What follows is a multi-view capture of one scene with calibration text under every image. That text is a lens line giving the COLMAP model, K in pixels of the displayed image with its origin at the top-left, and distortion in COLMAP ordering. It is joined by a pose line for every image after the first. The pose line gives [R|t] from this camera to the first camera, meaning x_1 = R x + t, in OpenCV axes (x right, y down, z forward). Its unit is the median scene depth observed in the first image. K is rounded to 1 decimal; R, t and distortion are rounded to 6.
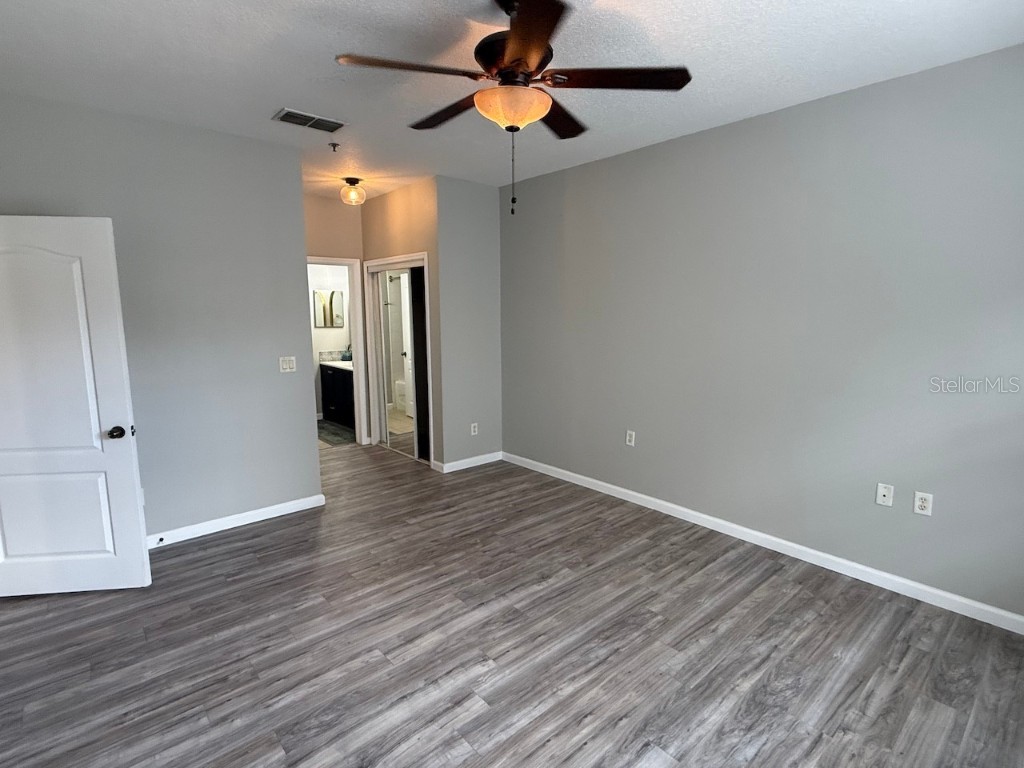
lens RADIAL K [[518.5, 0, 513.5], [0, 518.5, 383.9], [0, 0, 1]] dist [0.006127, -0.002067]
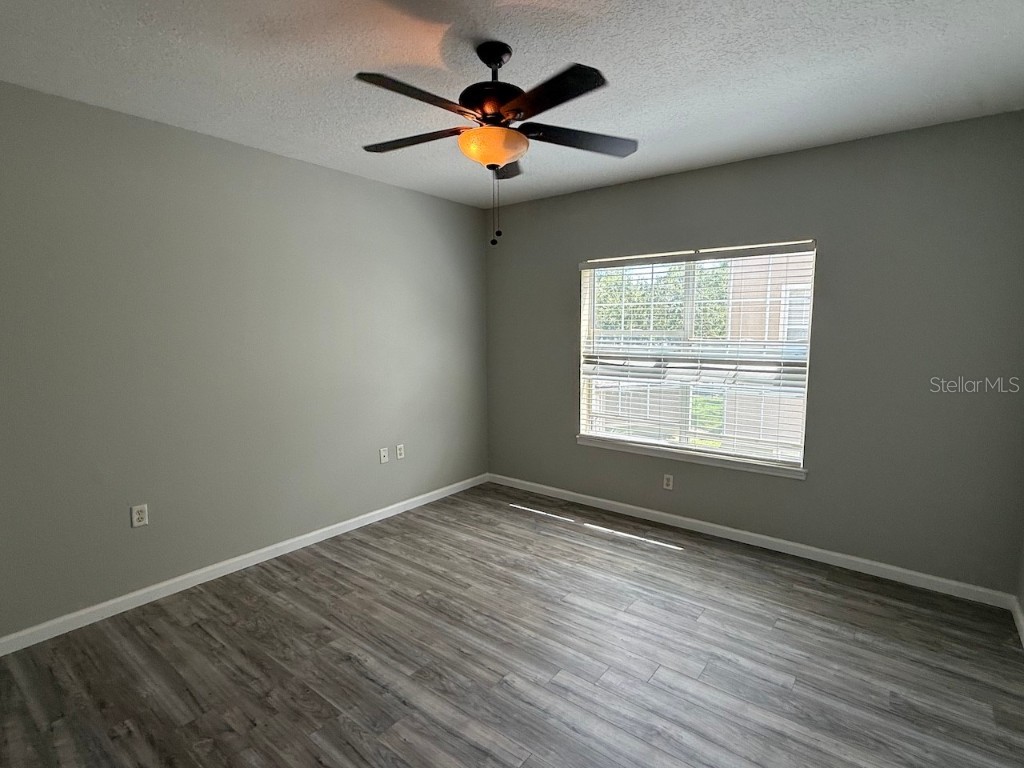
lens RADIAL K [[518.5, 0, 515.6], [0, 518.5, 384.9], [0, 0, 1]] dist [0.006127, -0.002067]
pose [[-0.194204, -0.104068, 0.975425, -0.764799], [0.146560, 0.980118, 0.133749, -0.124044], [-0.969951, 0.168933, -0.175091, 0.833937]]
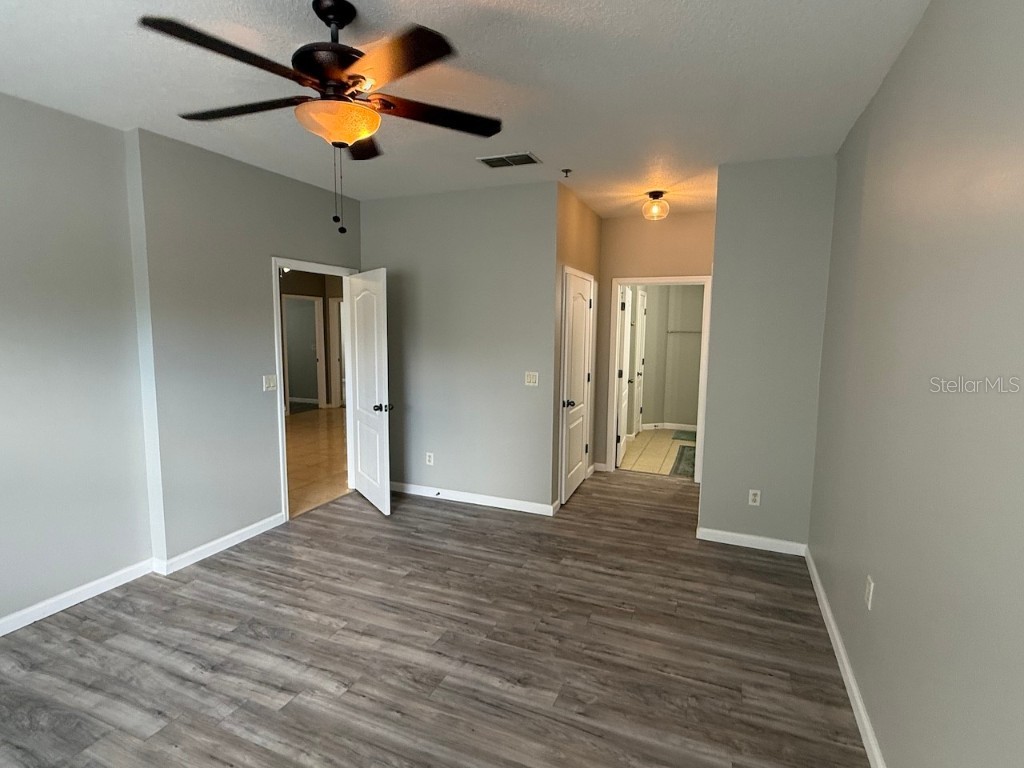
lens RADIAL K [[518.5, 0, 510.4], [0, 518.5, 383.2], [0, 0, 1]] dist [0.006127, -0.002067]
pose [[0.433314, 0.107175, -0.894848, 0.707757], [-0.142982, 0.988504, 0.049155, -0.099682], [0.889829, 0.106648, 0.443657, 0.613465]]
